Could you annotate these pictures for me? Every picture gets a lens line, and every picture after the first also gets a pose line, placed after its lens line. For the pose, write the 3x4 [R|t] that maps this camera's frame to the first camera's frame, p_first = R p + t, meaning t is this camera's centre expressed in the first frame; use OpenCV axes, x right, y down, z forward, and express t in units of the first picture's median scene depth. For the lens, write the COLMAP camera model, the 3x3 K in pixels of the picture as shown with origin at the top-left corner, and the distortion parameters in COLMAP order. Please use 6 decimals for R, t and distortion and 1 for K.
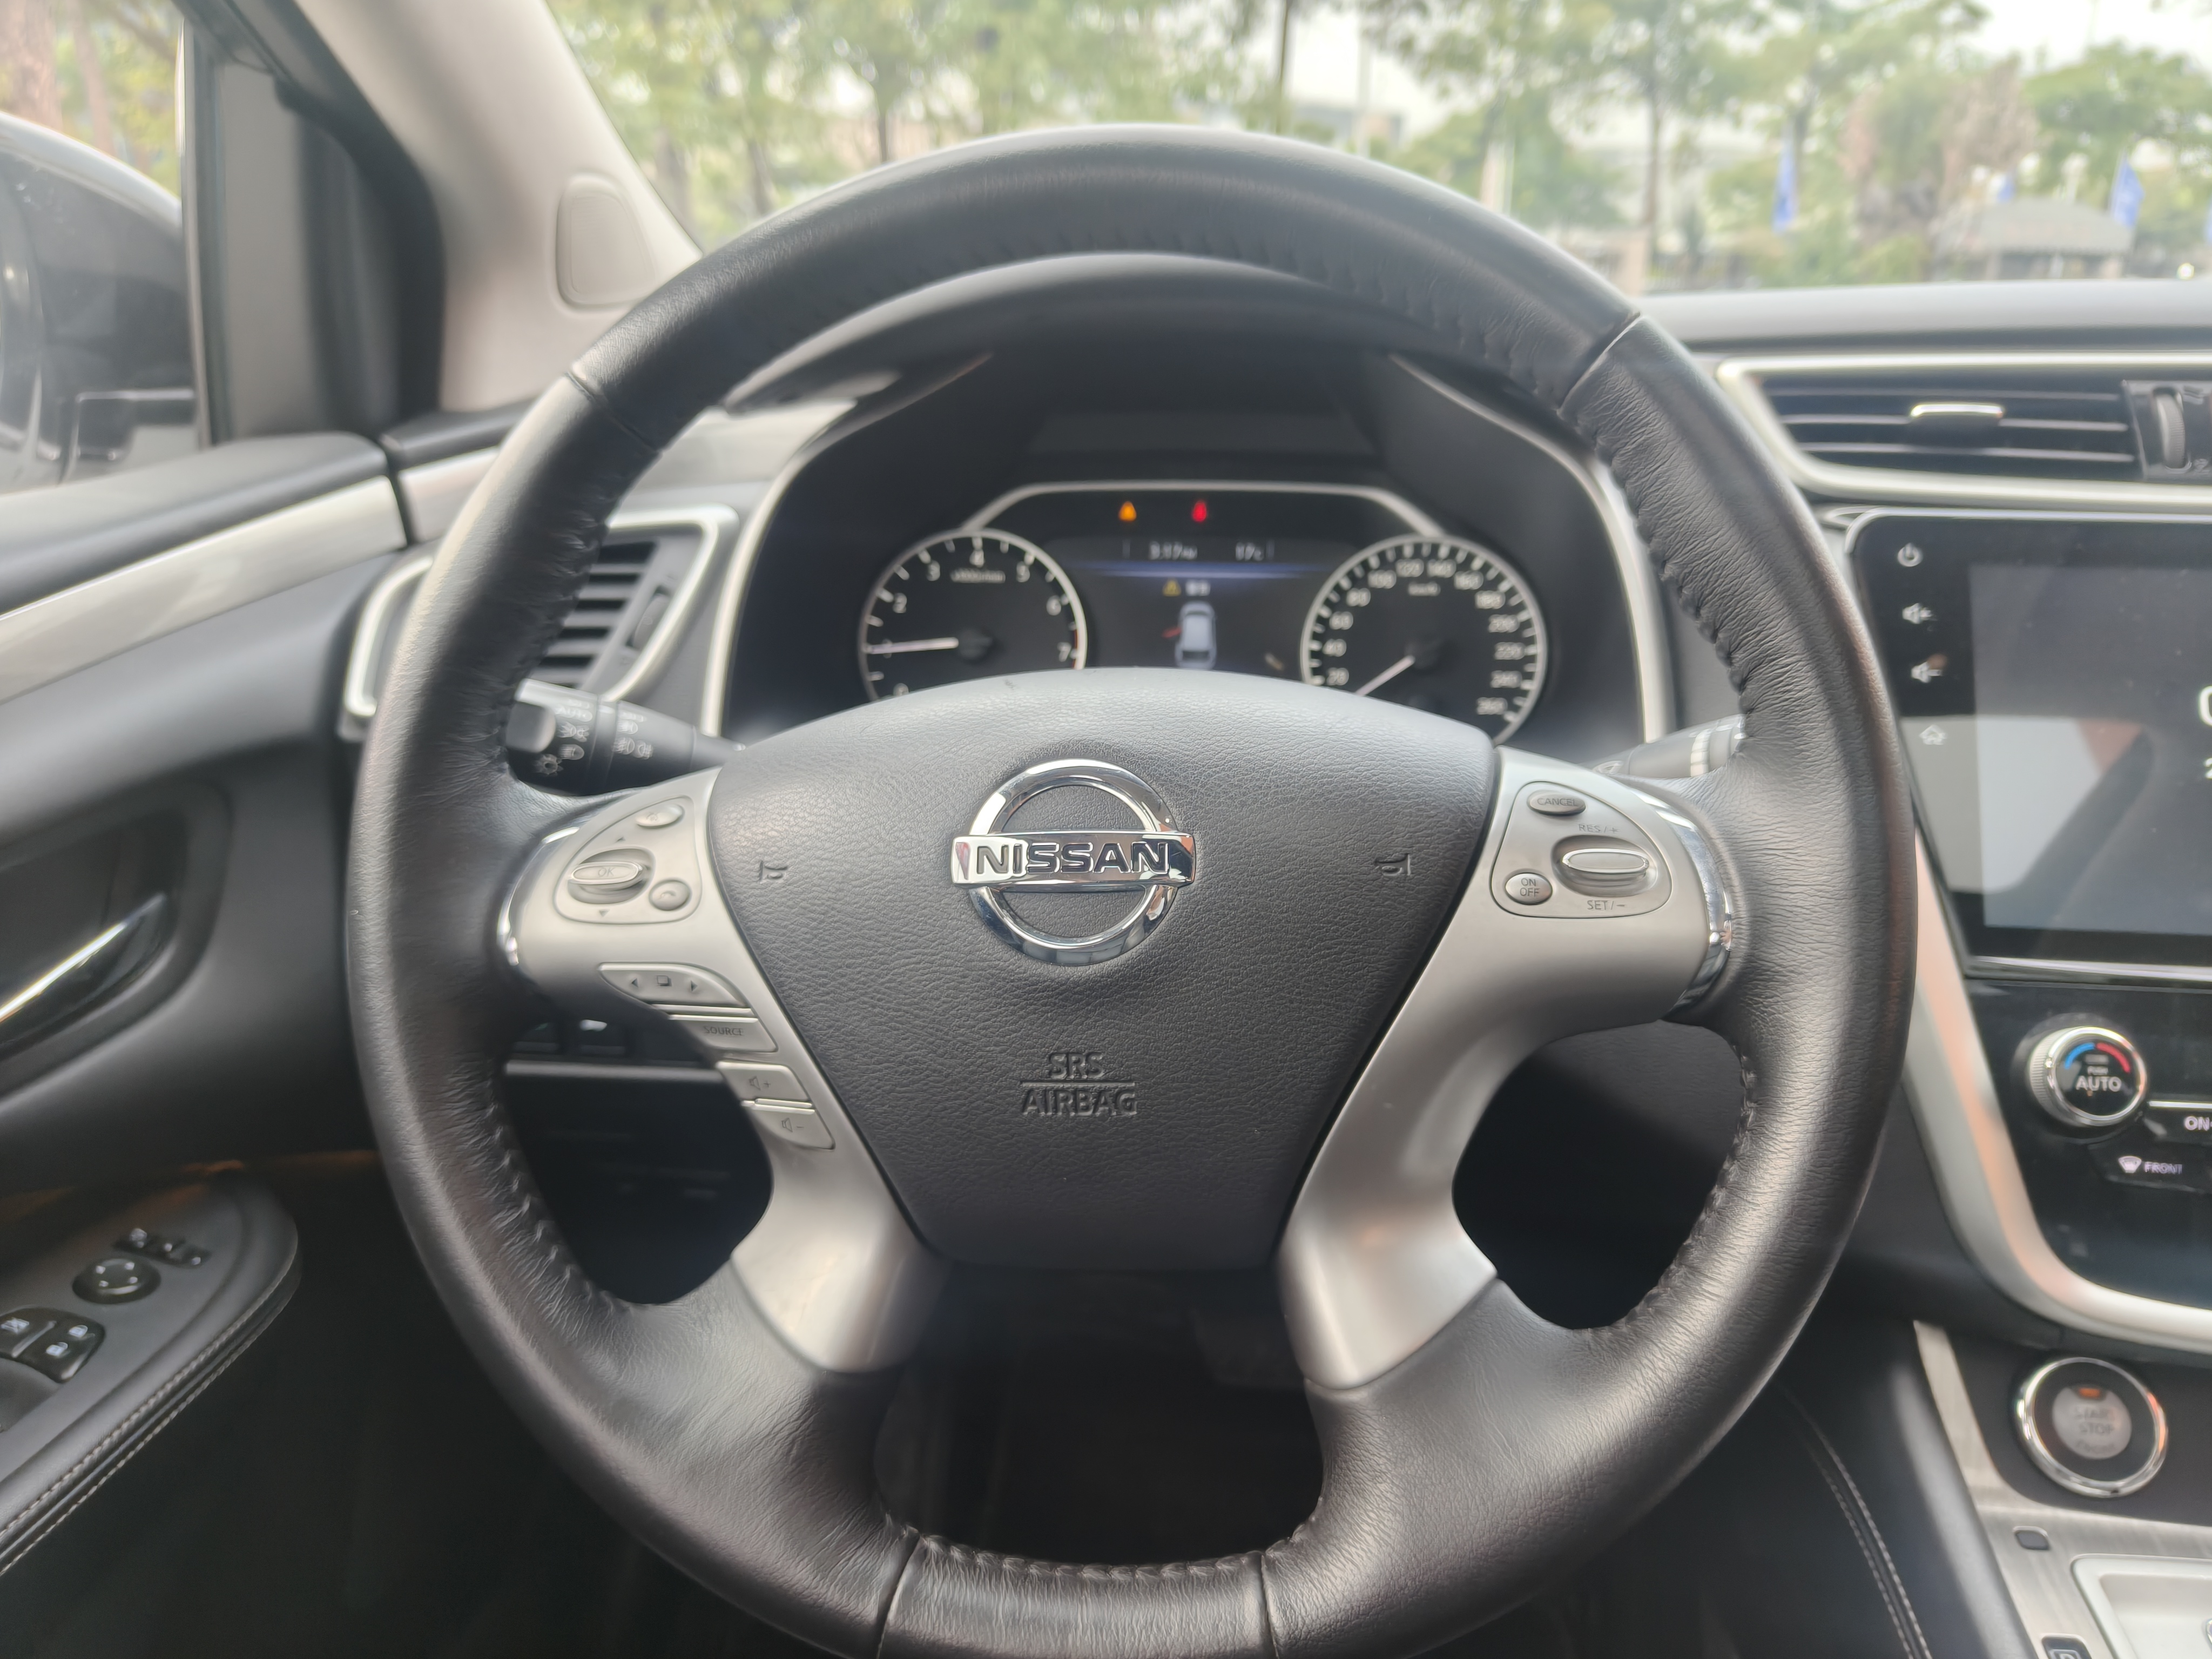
lens RADIAL K [[1592.4, 0, 1137.1], [0, 1592.4, 842.8], [0, 0, 1]] dist [-0.004401, 0.002865]
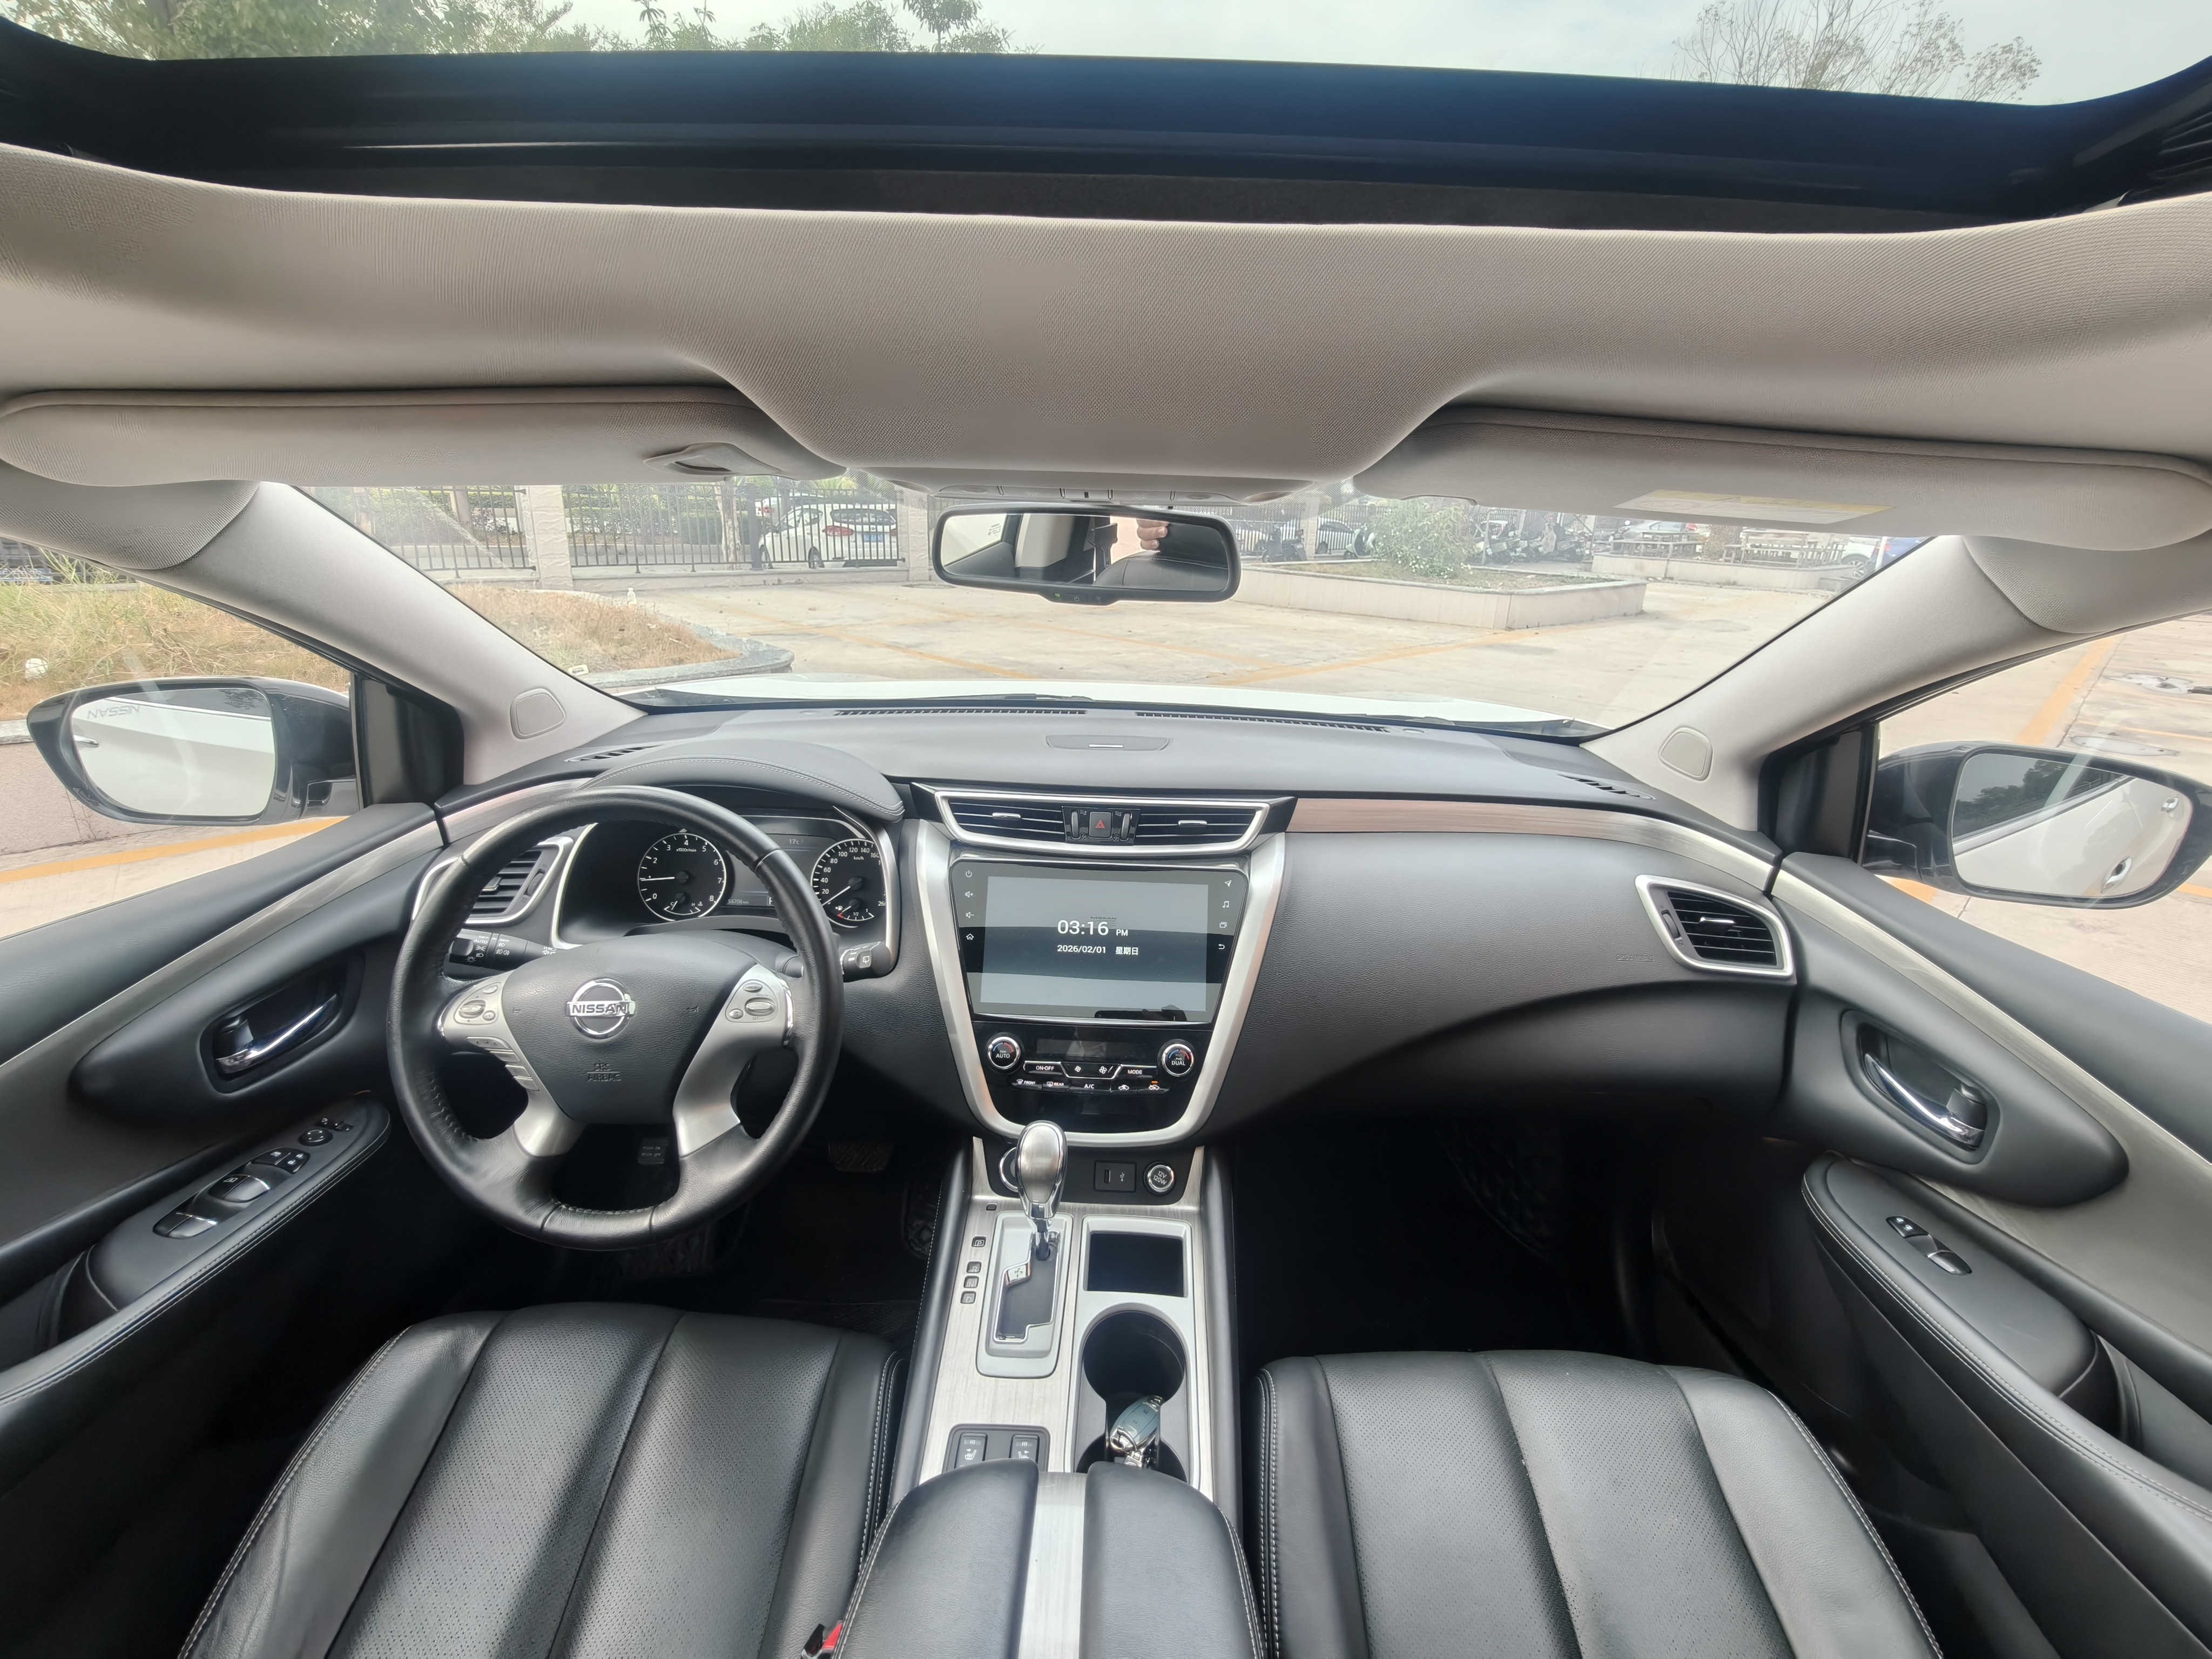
lens RADIAL K [[990.9, 0, 1103.8], [0, 990.9, 839.4], [0, 0, 1]] dist [-0.003314, 0.000016]
pose [[0.996527, -0.000293, 0.083264, 0.523056], [0.001592, 0.999878, -0.015531, -0.193310], [-0.083250, 0.015610, 0.996406, -0.756617]]
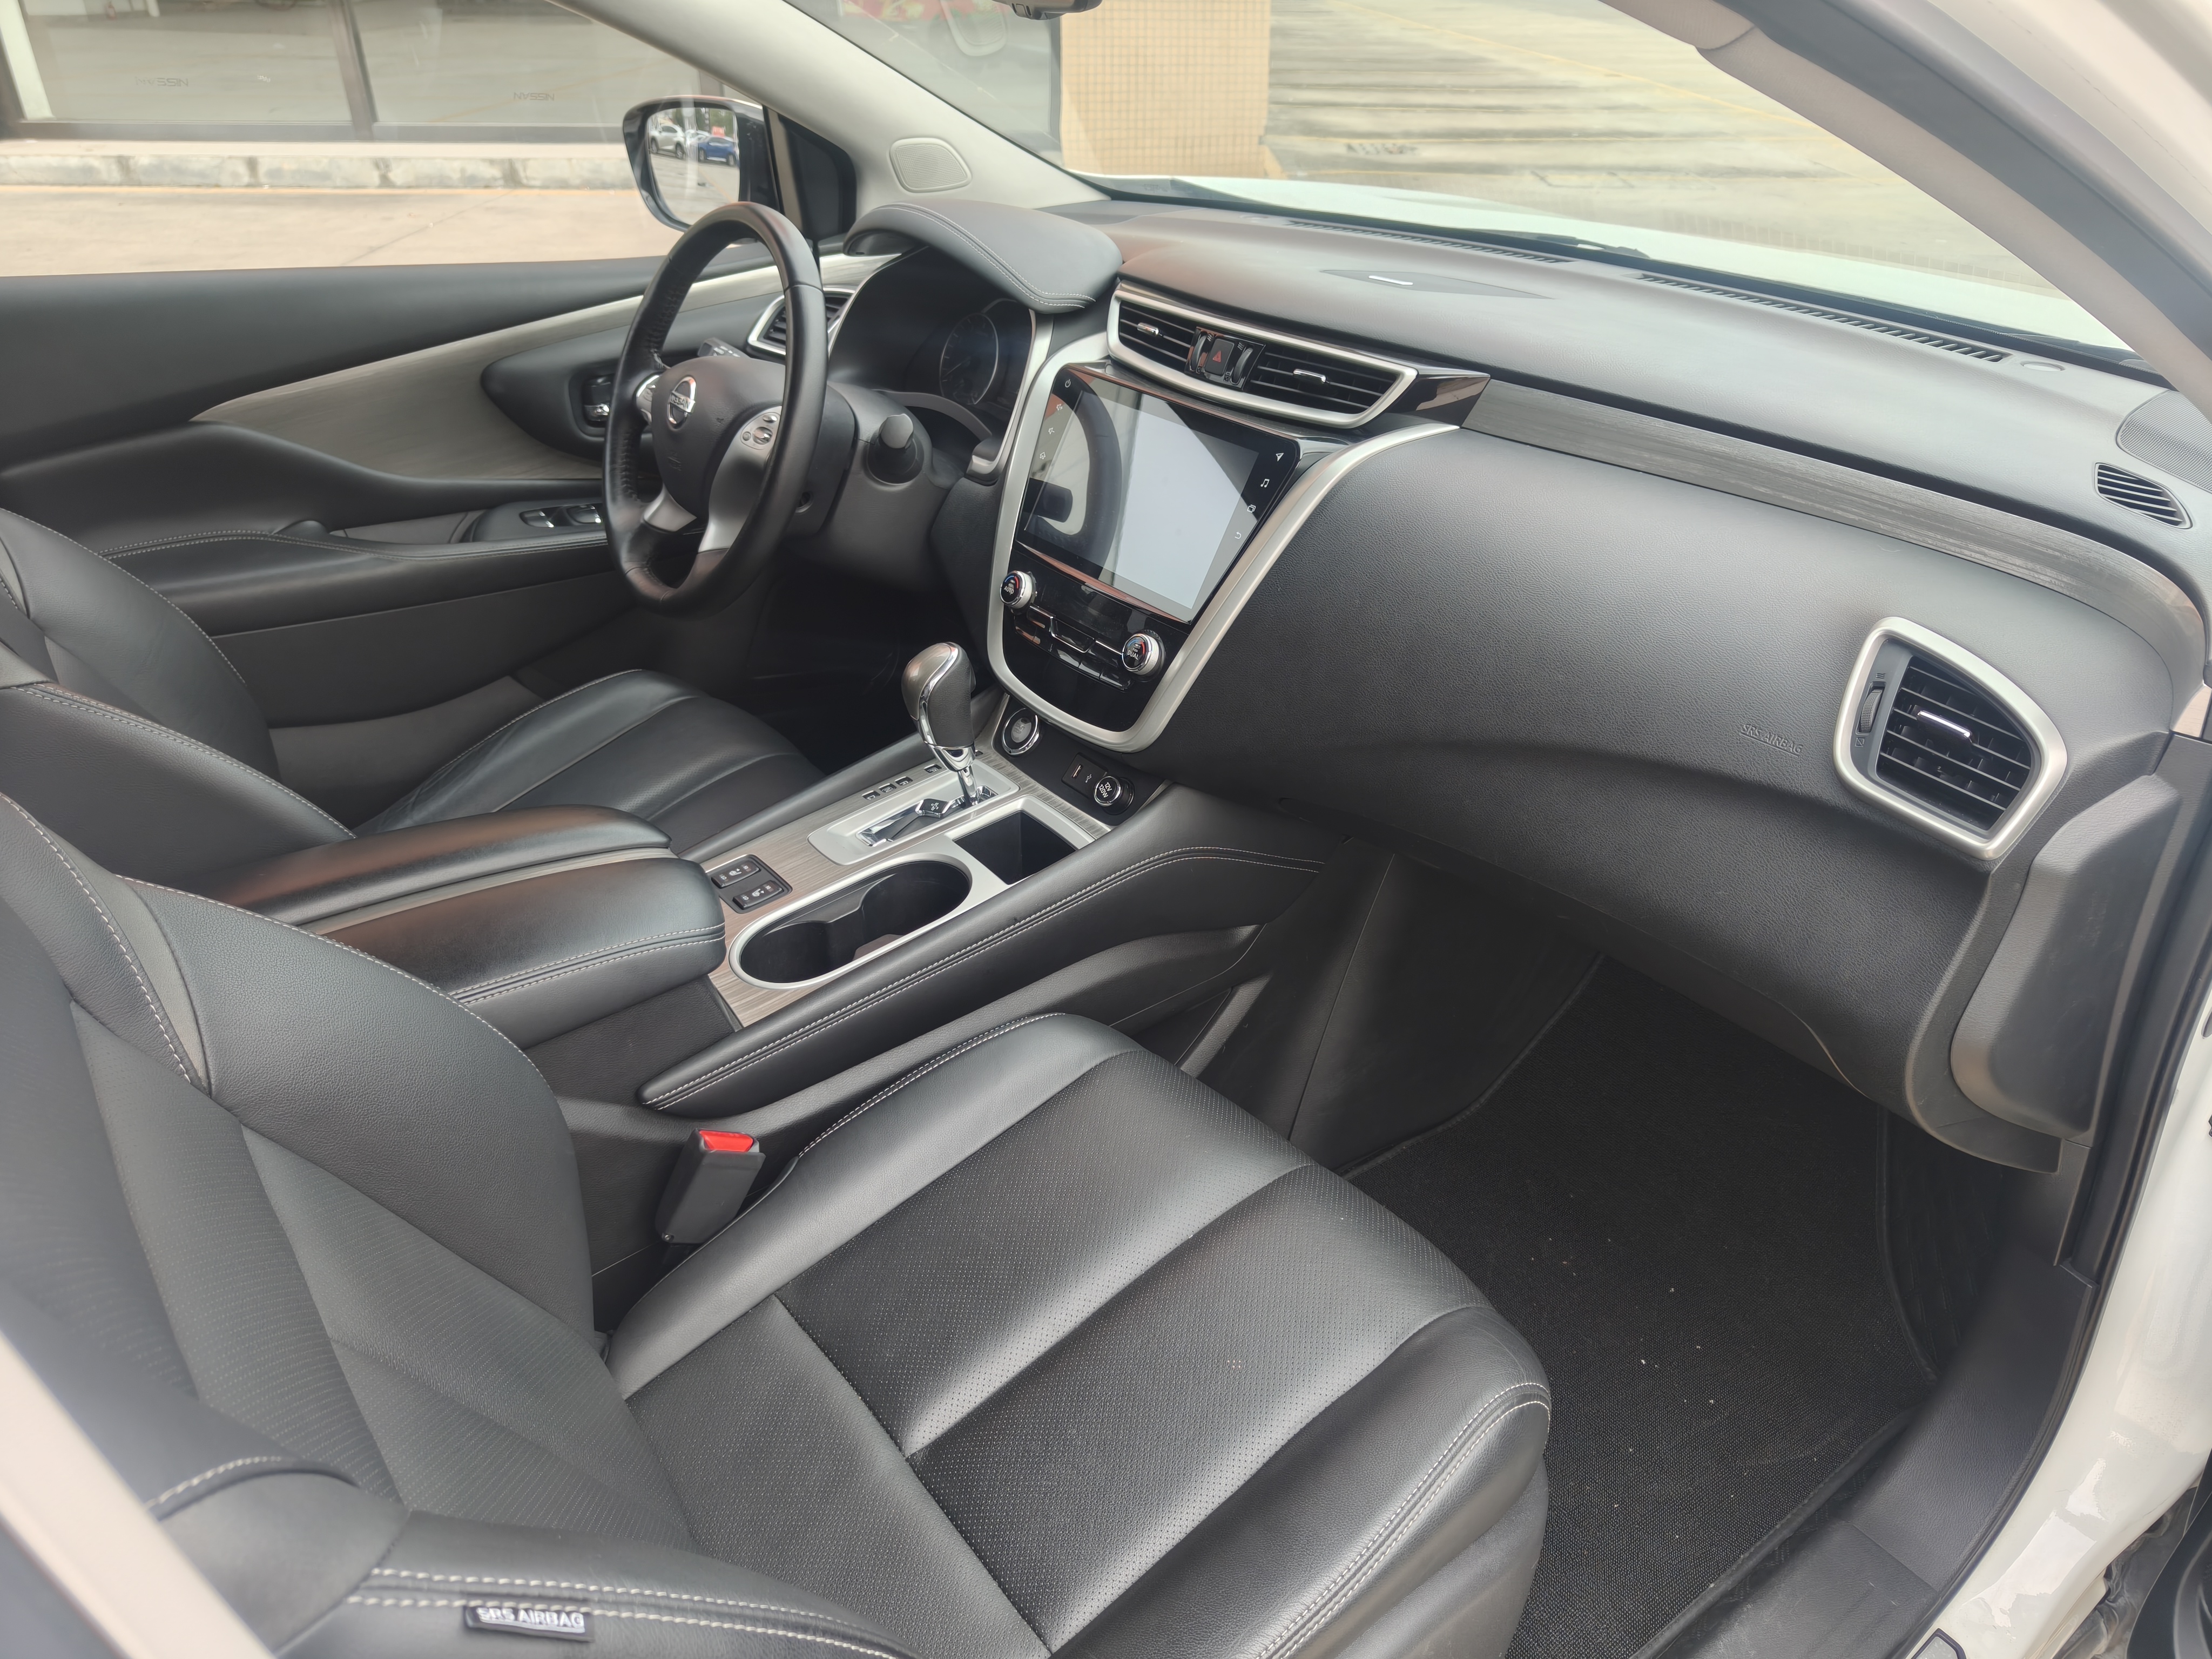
lens RADIAL K [[1509.1, 0, 1115.4], [0, 1509.1, 840.1], [0, 0, 1]] dist [0.005049, 0.000307]
pose [[0.702114, 0.372110, -0.607100, 2.005744], [-0.256985, 0.927548, 0.271318, -0.158725], [0.664074, -0.034481, 0.746871, -0.661144]]
